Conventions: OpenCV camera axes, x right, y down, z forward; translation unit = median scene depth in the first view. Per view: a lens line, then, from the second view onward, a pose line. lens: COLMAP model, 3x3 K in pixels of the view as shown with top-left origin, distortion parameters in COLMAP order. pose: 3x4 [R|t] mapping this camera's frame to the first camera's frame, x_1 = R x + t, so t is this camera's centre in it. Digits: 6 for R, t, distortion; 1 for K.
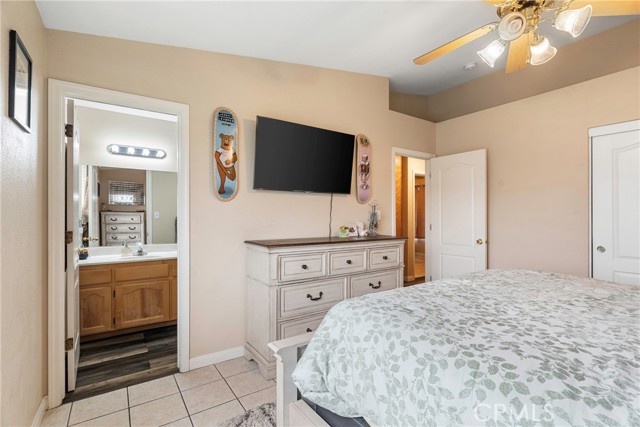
lens RADIAL K [[311.3, 0, 323.2], [0, 311.3, 217.2], [0, 0, 1]] dist [-0.002345, -0.000182]
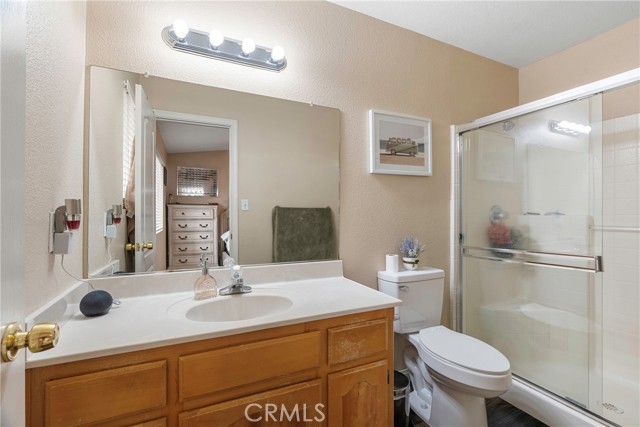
lens RADIAL K [[293.3, 0, 316.4], [0, 293.3, 212.7], [0, 0, 1]] dist [-0.009556, 0.000635]
pose [[0.985581, -0.001031, -0.169202, -0.218247], [-0.000347, 0.999967, -0.008117, 0.009948], [0.169205, 0.008059, 0.985548, 0.332461]]
